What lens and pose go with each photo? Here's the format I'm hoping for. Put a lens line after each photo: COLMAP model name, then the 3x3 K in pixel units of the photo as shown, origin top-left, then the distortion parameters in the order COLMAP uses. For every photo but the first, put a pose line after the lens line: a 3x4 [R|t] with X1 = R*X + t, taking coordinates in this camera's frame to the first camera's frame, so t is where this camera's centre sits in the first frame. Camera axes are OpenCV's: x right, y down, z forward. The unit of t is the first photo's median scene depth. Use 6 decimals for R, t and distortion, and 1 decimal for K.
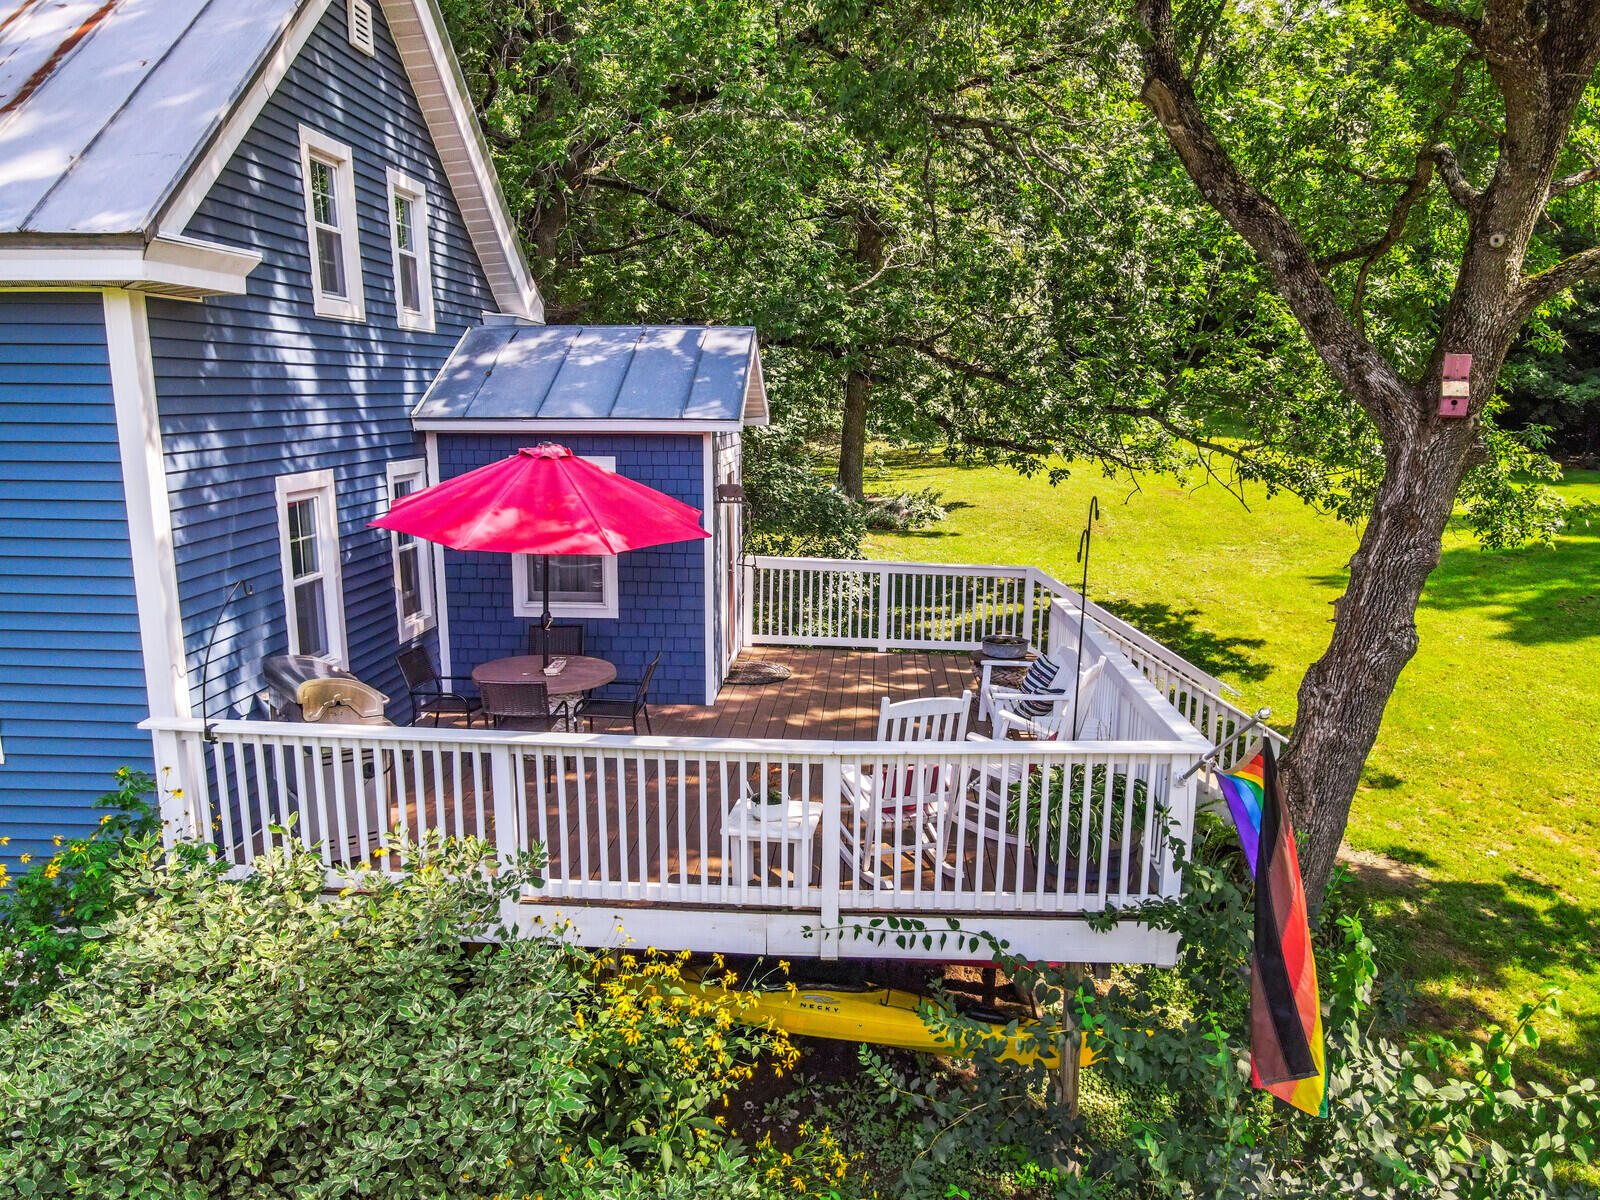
lens RADIAL K [[1178.2, 0, 810.9], [0, 1178.2, 603.4], [0, 0, 1]] dist [-0.026376, 0.043063]
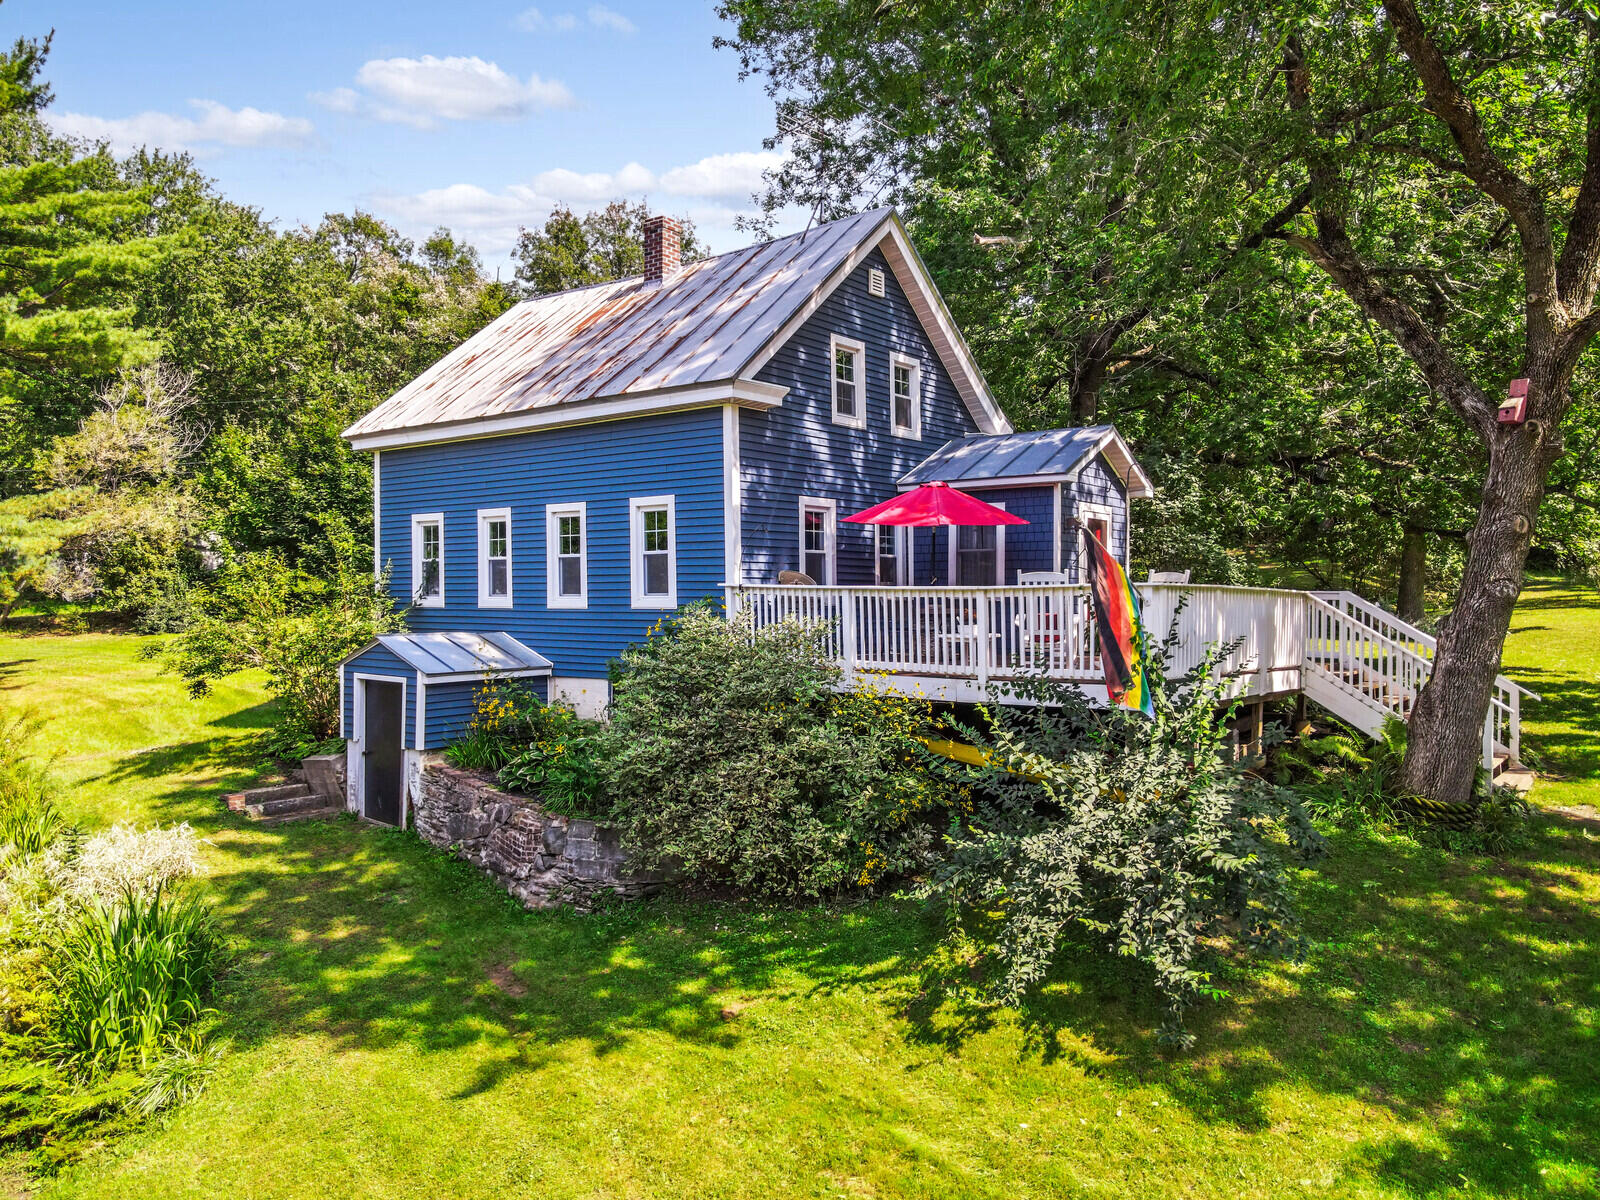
lens RADIAL K [[1174.2, 0, 808.1], [0, 1174.2, 597.8], [0, 0, 1]] dist [0.008286, 0.001569]
pose [[0.815934, -0.005022, -0.578123, 0.684573], [-0.098053, 0.984274, -0.146937, 0.338138], [0.569769, 0.176578, 0.802611, -0.568036]]
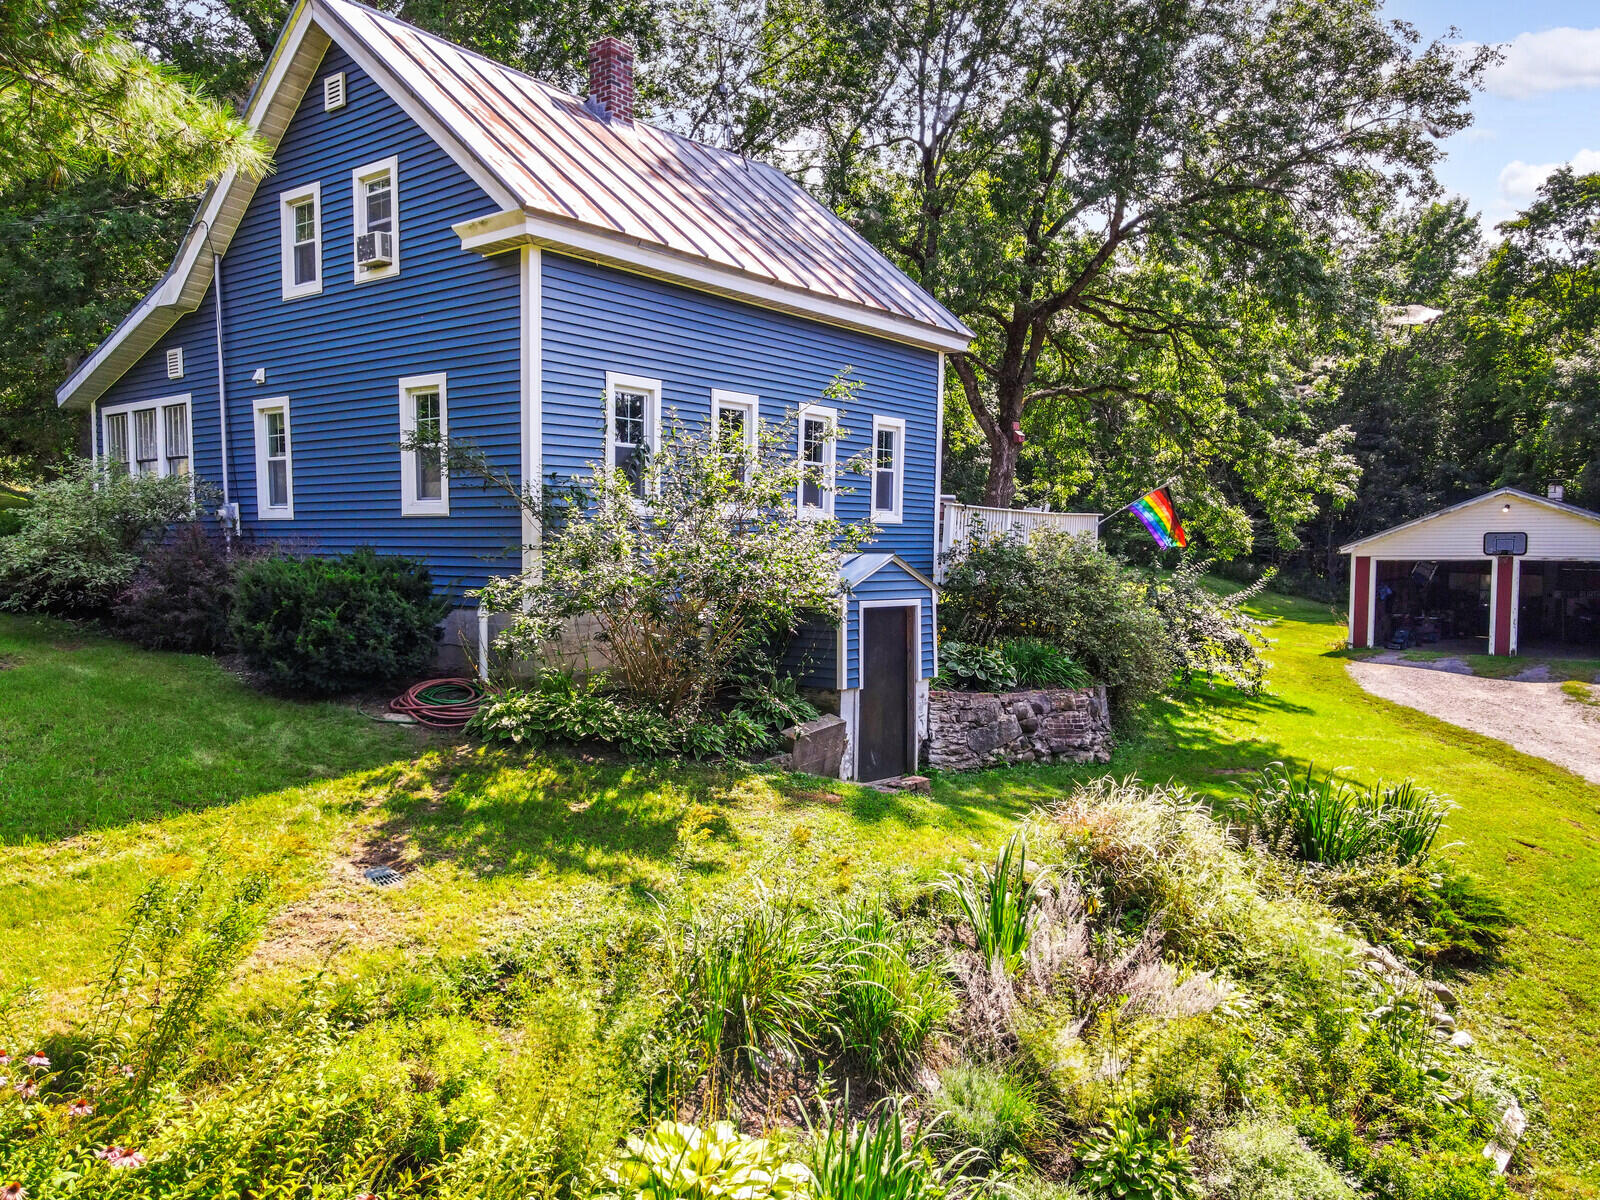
lens RADIAL K [[1177.0, 0, 800.0], [0, 1177.0, 600.0], [0, 0, 1]] dist [0.023748, 0.004745]
pose [[0.565542, -0.044432, 0.823522, -2.295036], [0.145560, 0.988249, -0.046642, 0.305113], [-0.811772, 0.146250, 0.565364, -0.198821]]
